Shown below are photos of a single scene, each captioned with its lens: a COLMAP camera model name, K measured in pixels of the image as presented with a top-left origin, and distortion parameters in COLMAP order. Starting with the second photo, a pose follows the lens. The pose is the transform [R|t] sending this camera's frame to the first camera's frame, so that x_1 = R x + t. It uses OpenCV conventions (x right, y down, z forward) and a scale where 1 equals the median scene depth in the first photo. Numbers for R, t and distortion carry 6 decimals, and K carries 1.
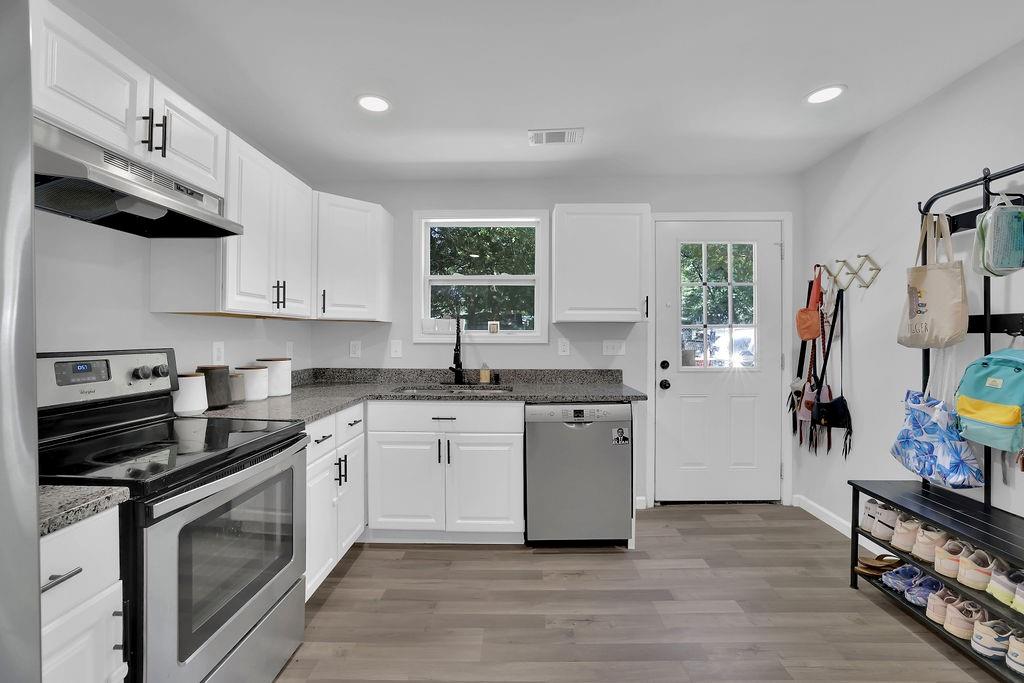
lens RADIAL K [[454.1, 0, 520.4], [0, 454.1, 338.8], [0, 0, 1]] dist [-0.003752, 0.002204]
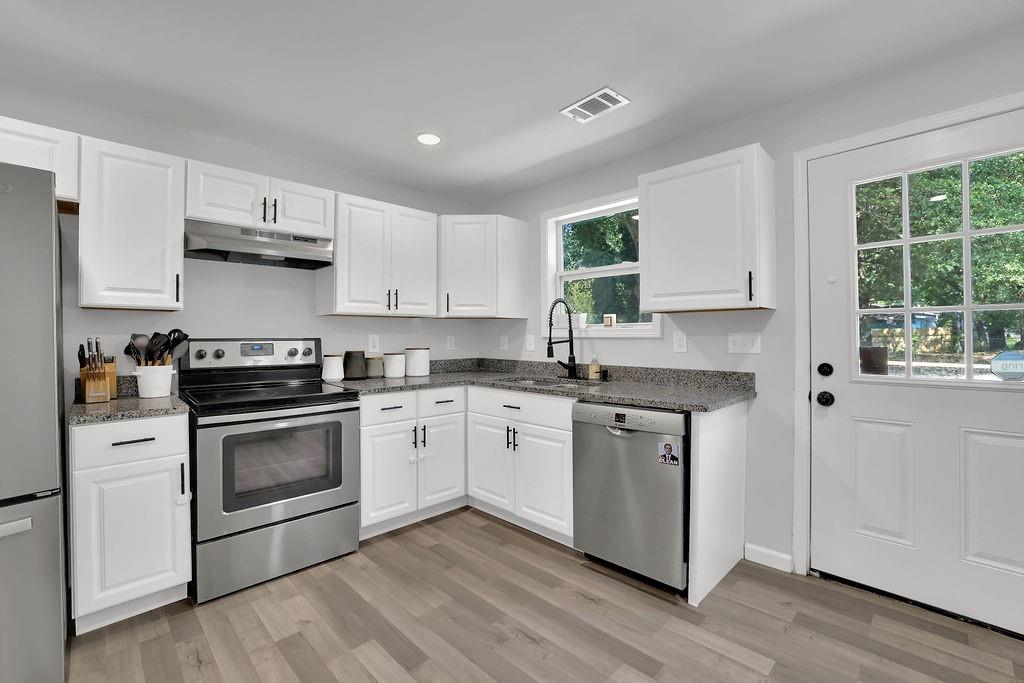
lens RADIAL K [[454.1, 0, 507.2], [0, 454.1, 334.3], [0, 0, 1]] dist [-0.003752, 0.002204]
pose [[0.705916, -0.005265, -0.708276, 0.571937], [-0.001257, 0.999961, -0.008687, 0.014573], [0.708295, 0.007022, 0.705882, 0.241108]]
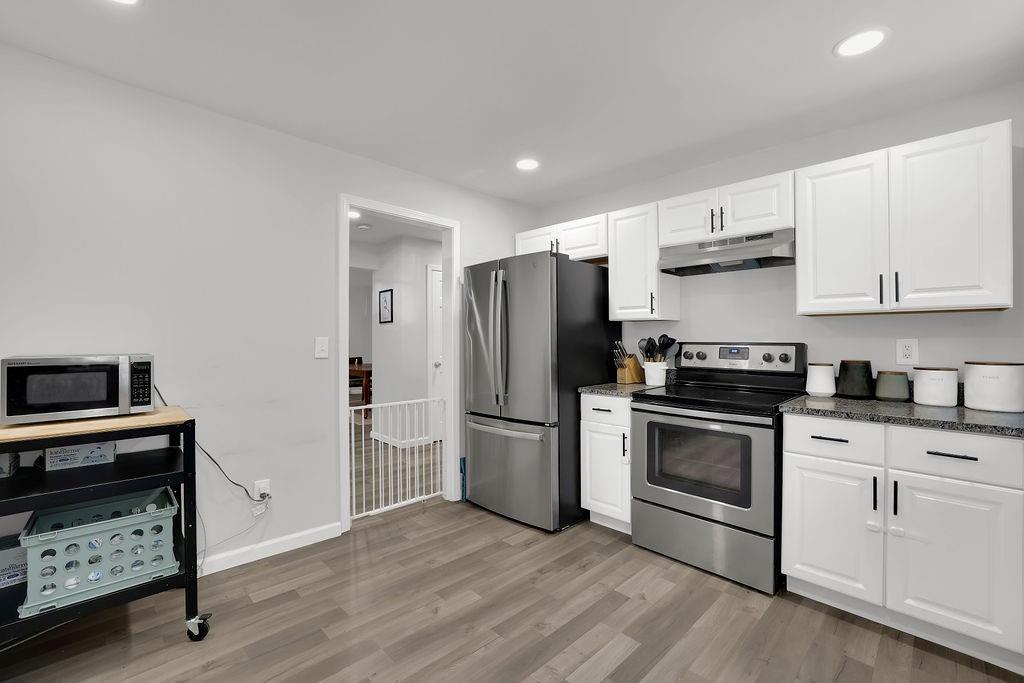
lens RADIAL K [[454.1, 0, 505.4], [0, 454.1, 334.6], [0, 0, 1]] dist [-0.003752, 0.002204]
pose [[-0.711963, -0.008479, -0.702166, 0.573605], [-0.007055, 0.999963, -0.004922, 0.006399], [0.702182, 0.001450, -0.711996, 0.937250]]
